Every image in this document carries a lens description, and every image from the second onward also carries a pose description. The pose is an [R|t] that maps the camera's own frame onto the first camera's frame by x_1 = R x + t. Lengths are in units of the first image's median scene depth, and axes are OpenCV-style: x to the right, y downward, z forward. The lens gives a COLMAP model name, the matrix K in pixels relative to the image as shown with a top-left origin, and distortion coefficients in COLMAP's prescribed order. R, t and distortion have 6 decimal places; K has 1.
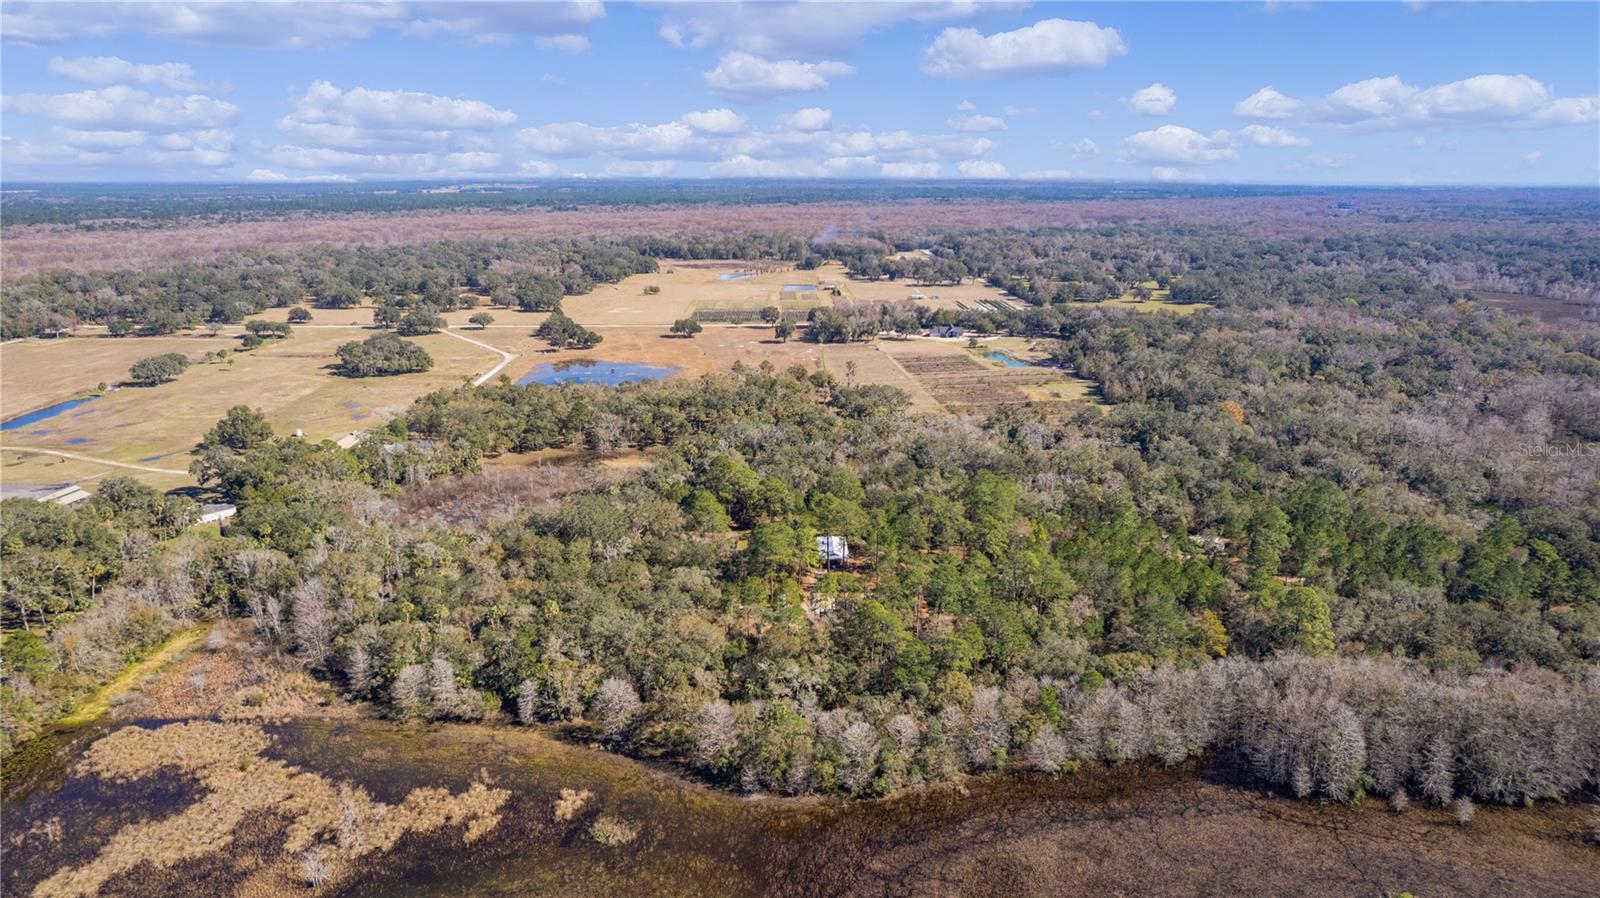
lens RADIAL K [[1032.2, 0, 797.0], [0, 1032.2, 442.0], [0, 0, 1]] dist [-0.072574, 0.060685]
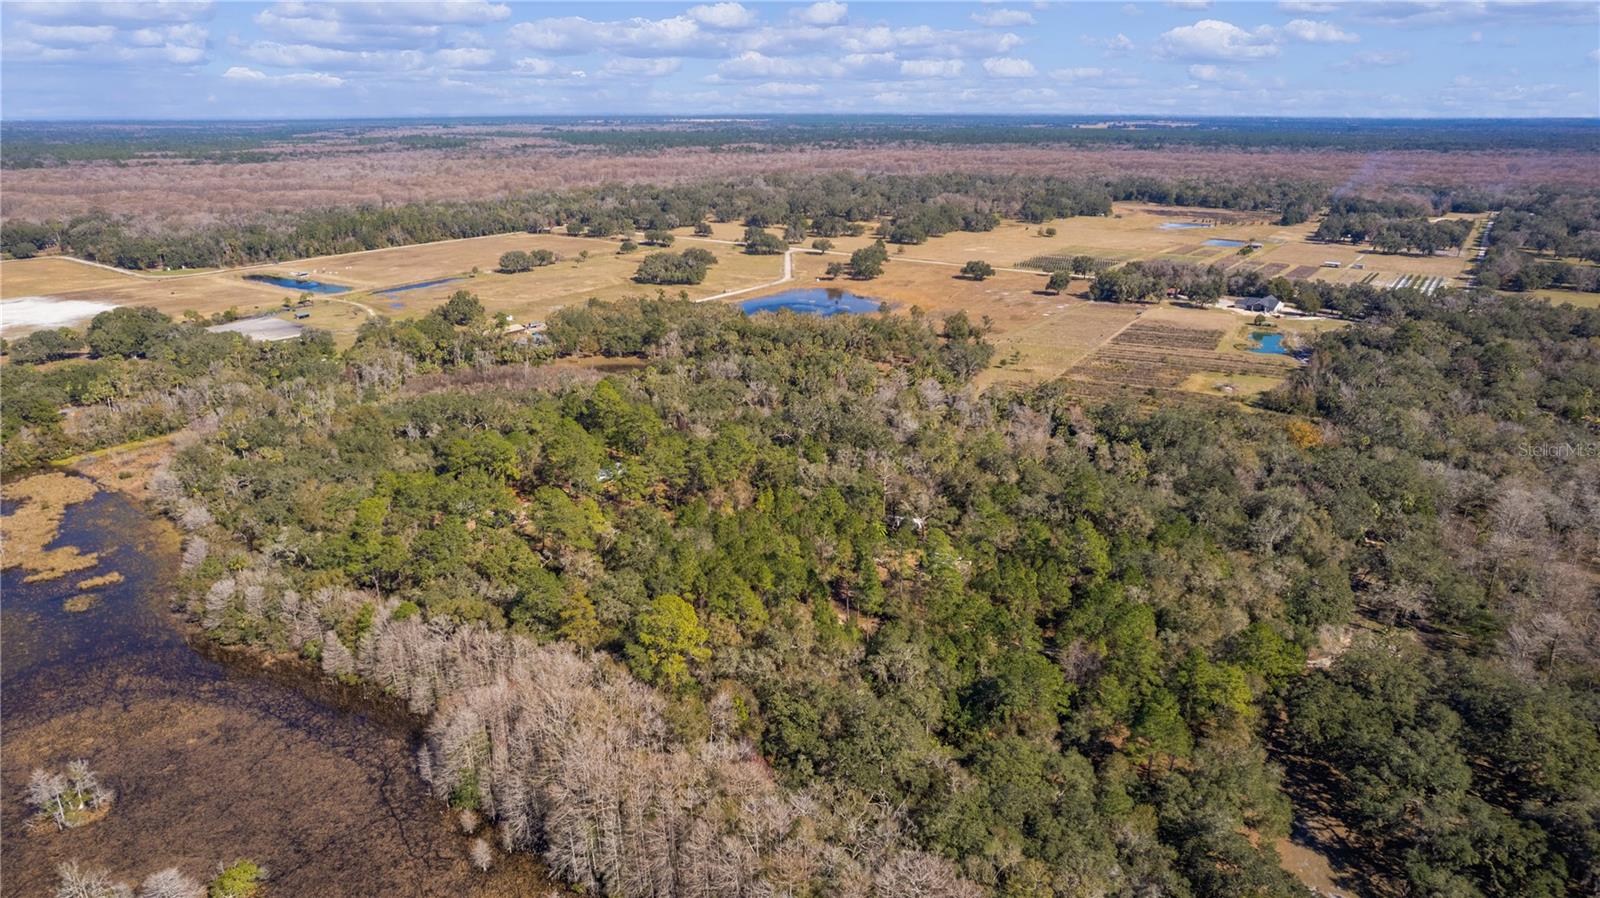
lens RADIAL K [[1032.2, 0, 797.0], [0, 1032.2, 442.0], [0, 0, 1]] dist [-0.072574, 0.060685]
pose [[0.805575, 0.182885, -0.563562, 0.424856], [-0.149880, 0.983134, 0.104799, -0.036171], [0.573223, 0.000043, 0.819399, 0.147155]]
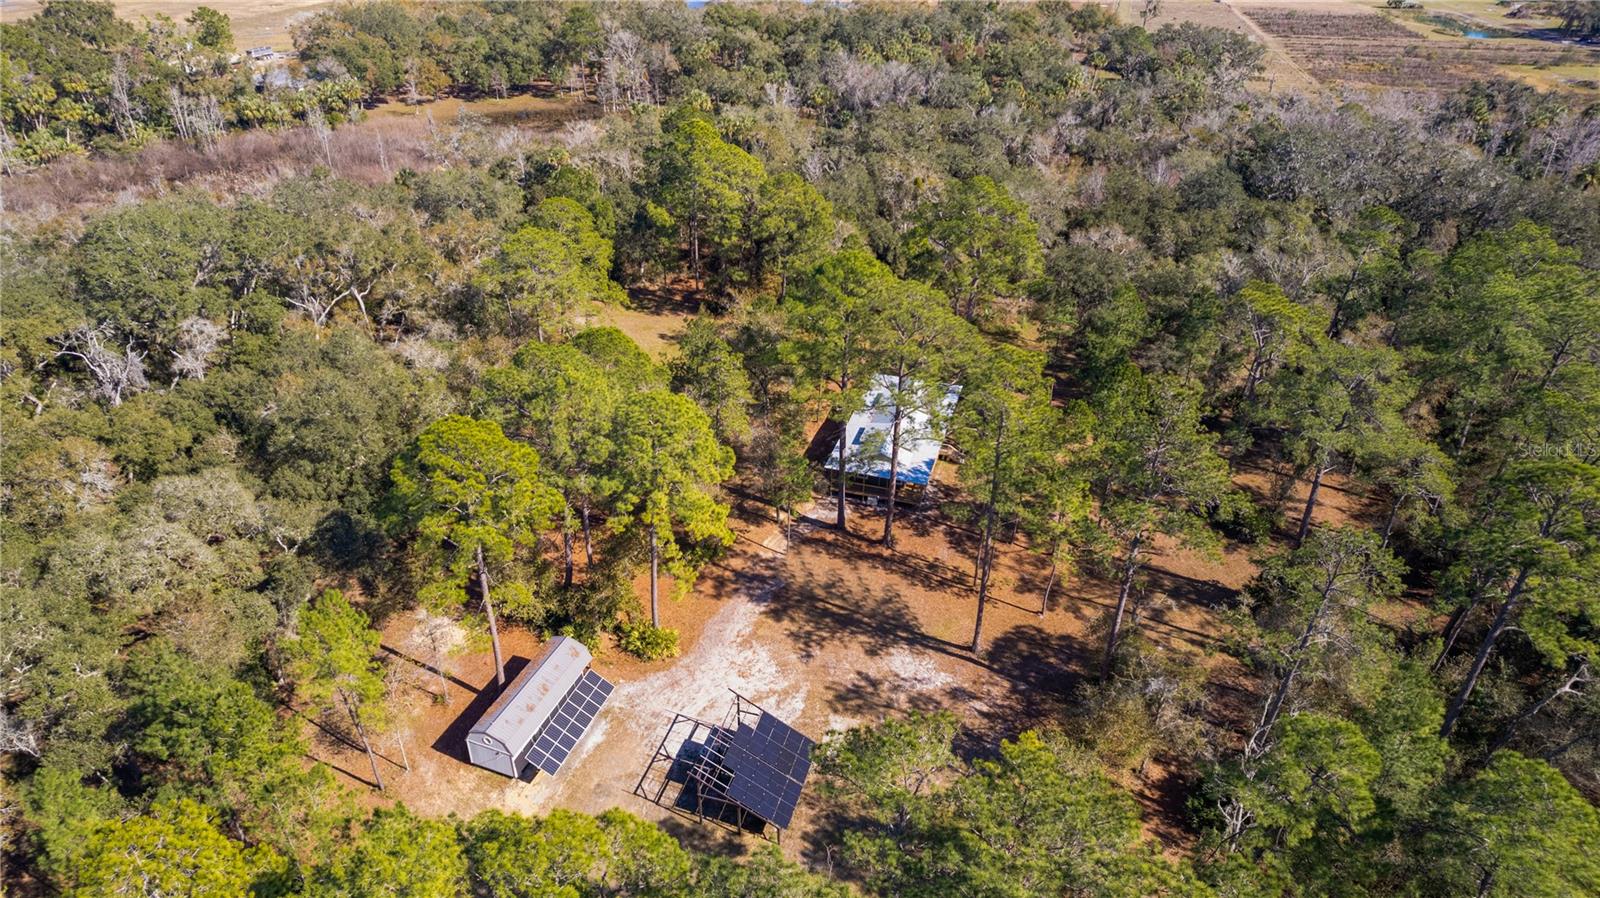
lens RADIAL K [[1032.2, 0, 797.0], [0, 1032.2, 442.0], [0, 0, 1]] dist [-0.072574, 0.060685]
pose [[0.951902, 0.162483, -0.259773, 0.047856], [-0.086968, 0.956224, 0.279416, 0.013849], [0.293802, -0.243384, 0.924362, 0.393451]]
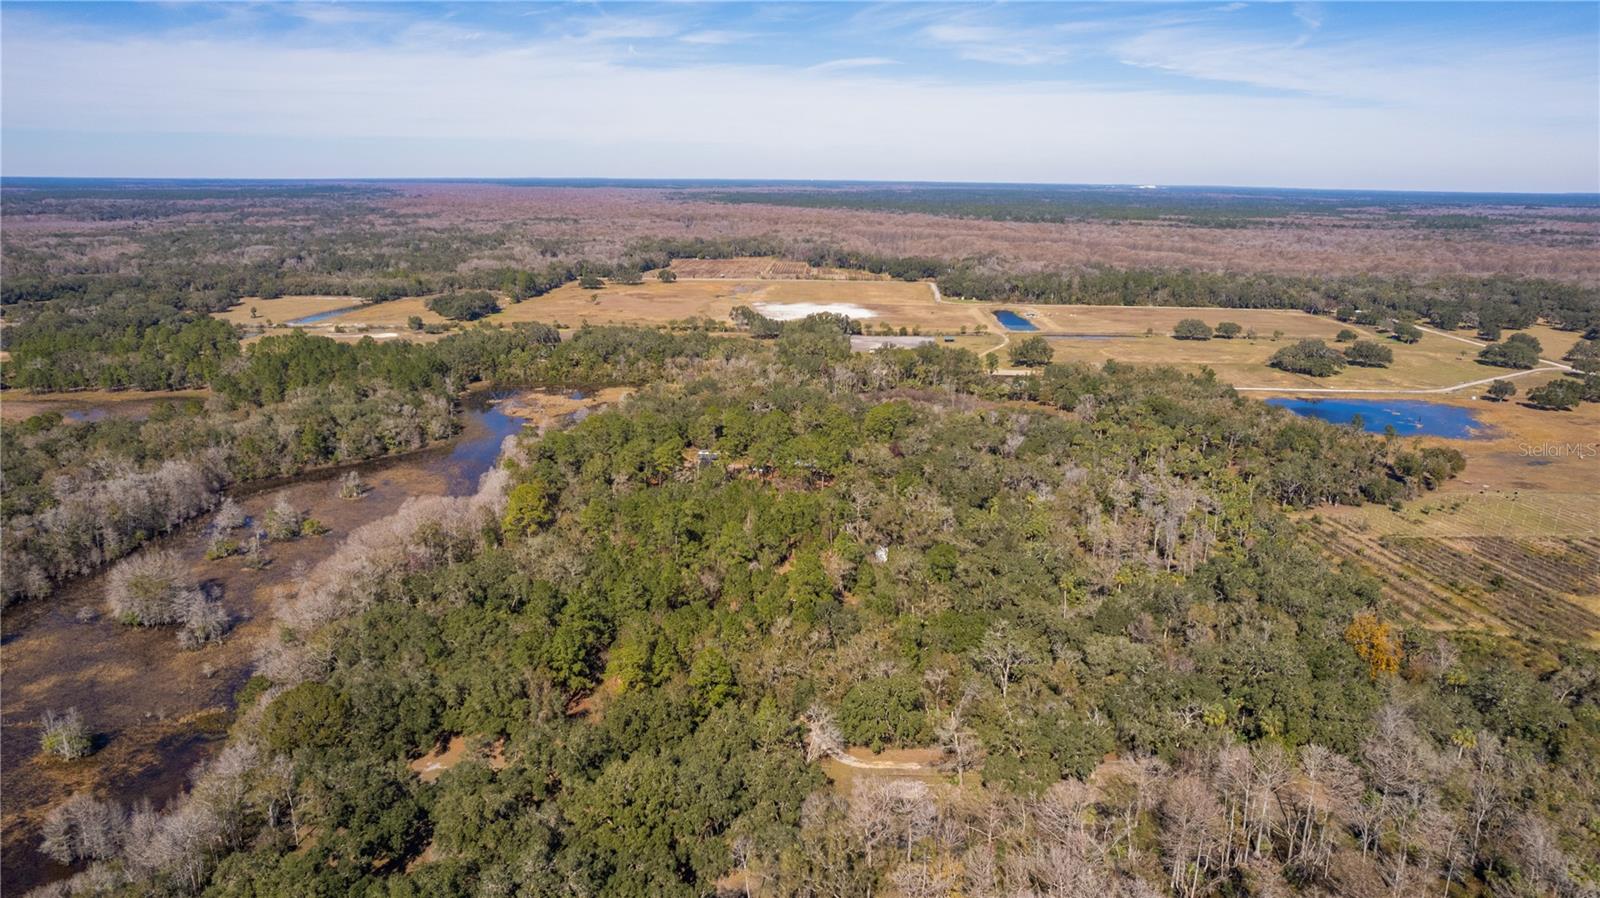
lens RADIAL K [[1032.2, 0, 797.0], [0, 1032.2, 442.0], [0, 0, 1]] dist [-0.072574, 0.060685]
pose [[-0.047914, 0.249723, -0.967131, 0.713621], [-0.264054, 0.930631, 0.253380, -0.137510], [0.963317, 0.267515, 0.021350, 0.527391]]
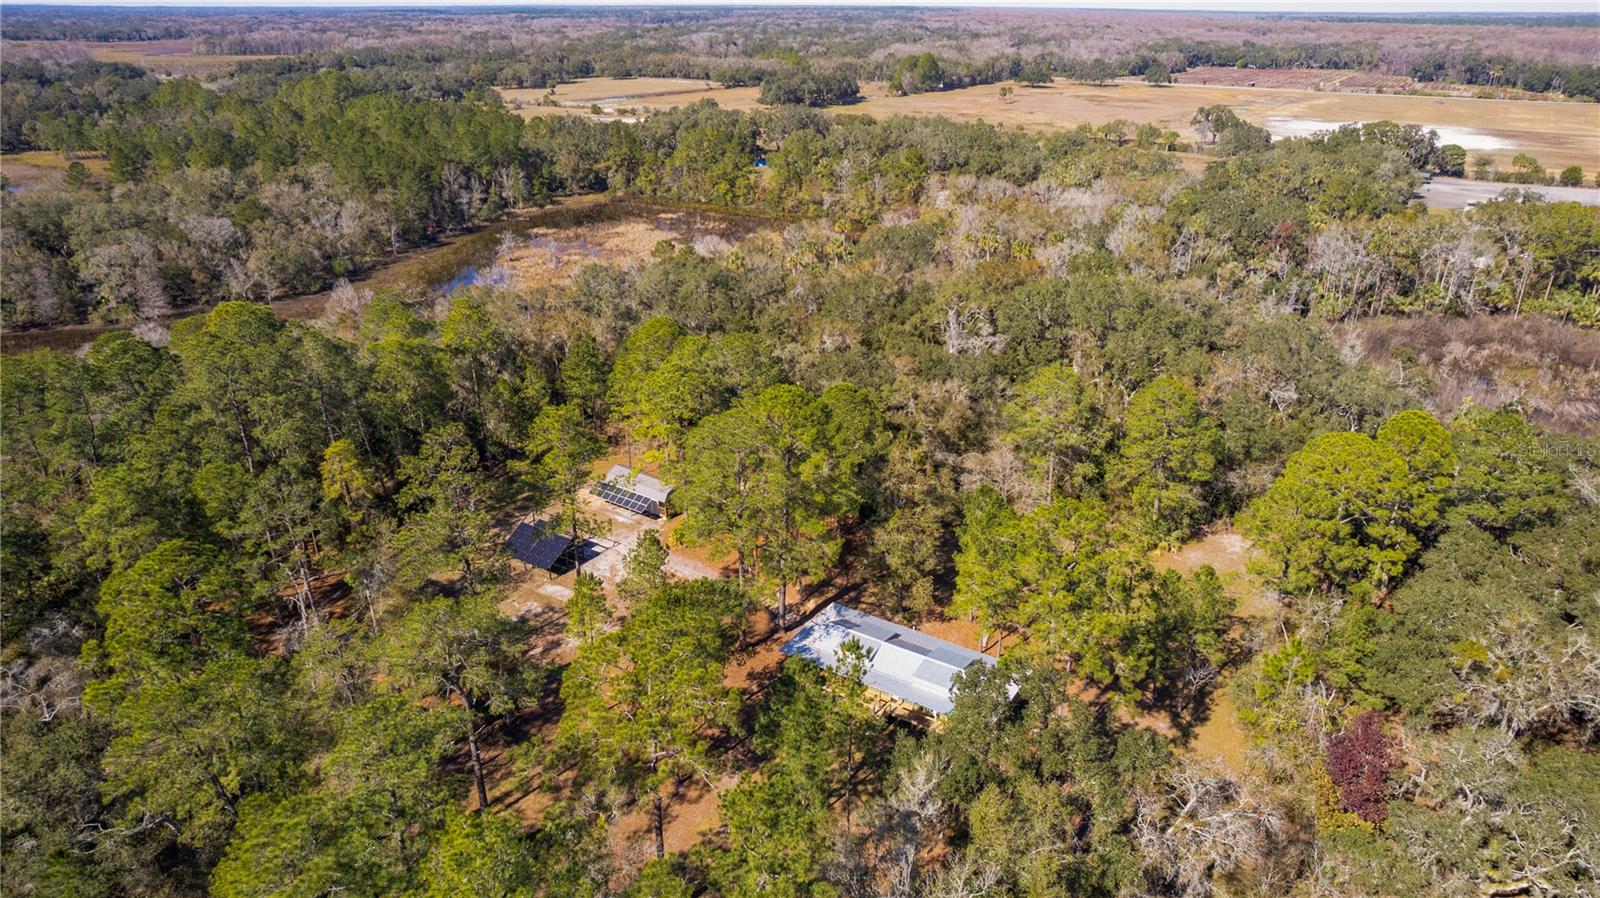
lens RADIAL K [[1032.2, 0, 797.0], [0, 1032.2, 442.0], [0, 0, 1]] dist [-0.072574, 0.060685]
pose [[-0.554543, 0.326215, -0.765549, 0.132170], [-0.216432, 0.831760, 0.511206, -0.043324], [0.803517, 0.449175, -0.390643, 0.587049]]
